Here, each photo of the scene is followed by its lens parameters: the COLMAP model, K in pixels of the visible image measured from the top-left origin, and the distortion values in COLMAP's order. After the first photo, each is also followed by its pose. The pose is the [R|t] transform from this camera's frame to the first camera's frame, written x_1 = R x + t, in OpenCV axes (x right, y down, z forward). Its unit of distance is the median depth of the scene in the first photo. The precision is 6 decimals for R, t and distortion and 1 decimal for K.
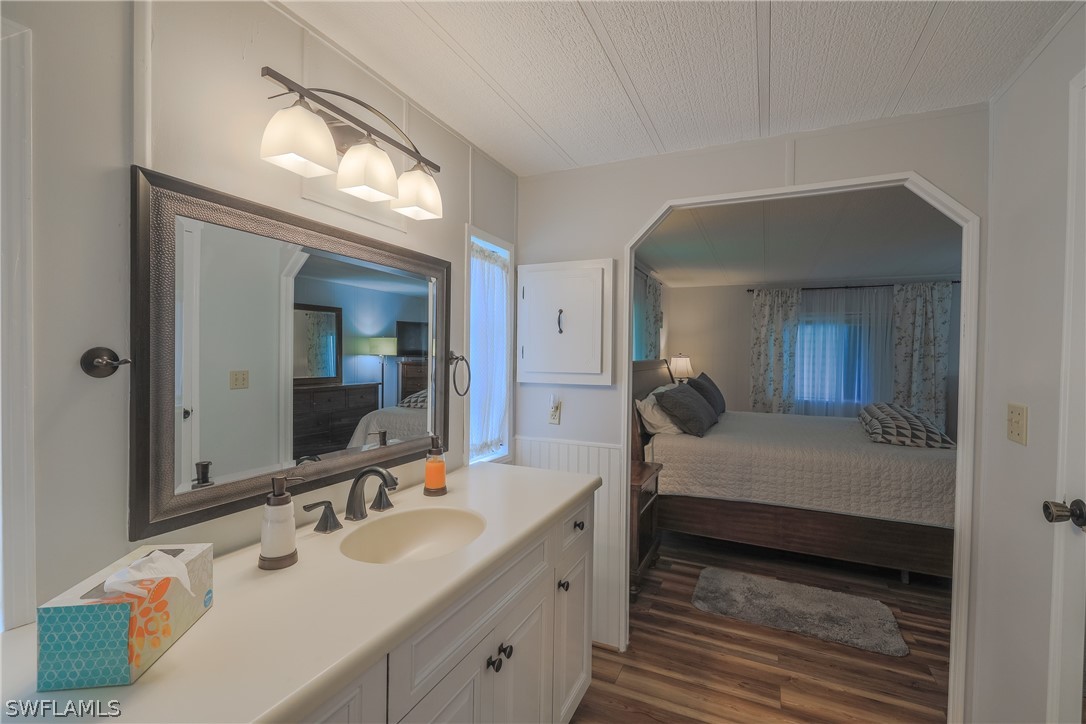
lens RADIAL K [[484.9, 0, 536.7], [0, 484.9, 363.5], [0, 0, 1]] dist [0.000797, 0.000437]
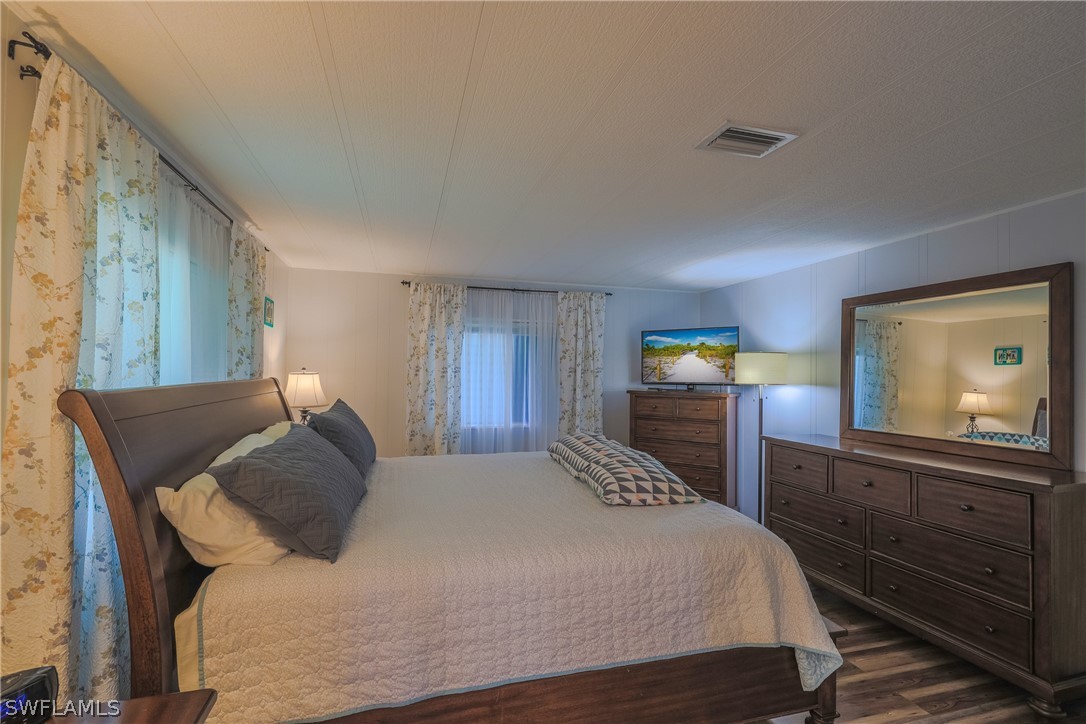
lens RADIAL K [[484.9, 0, 536.7], [0, 484.9, 363.5], [0, 0, 1]] dist [0.000797, 0.000437]
pose [[0.757228, 0.007508, 0.653108, 0.127657], [0.012710, 0.999575, -0.026227, -0.007011], [-0.653027, 0.028161, 0.756811, 0.363382]]
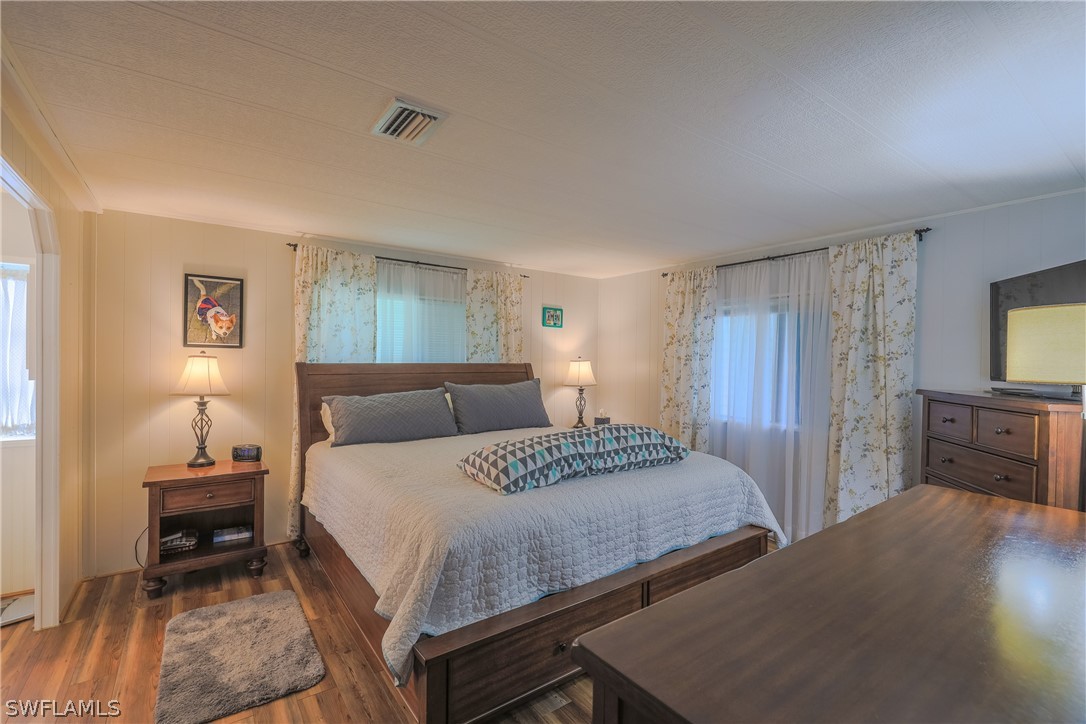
lens RADIAL K [[484.9, 0, 536.7], [0, 484.9, 363.5], [0, 0, 1]] dist [0.000797, 0.000437]
pose [[0.873310, 0.001290, -0.487164, 0.731274], [-0.009970, 0.999834, -0.015226, 0.005276], [0.487064, 0.018154, 0.873178, 0.261693]]
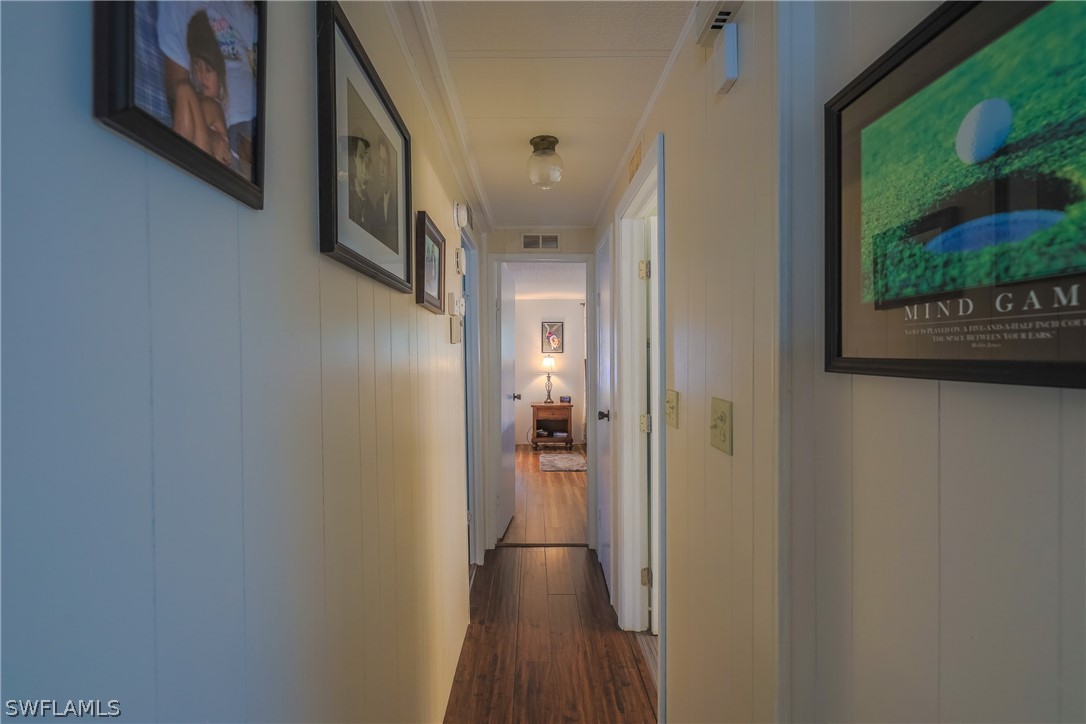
lens RADIAL K [[484.9, 0, 536.7], [0, 484.9, 363.5], [0, 0, 1]] dist [0.000797, 0.000437]
pose [[0.437107, 0.000013, -0.899410, 1.343777], [-0.004303, 0.999989, -0.002077, 0.013733], [0.899399, 0.004778, 0.437102, -0.070327]]
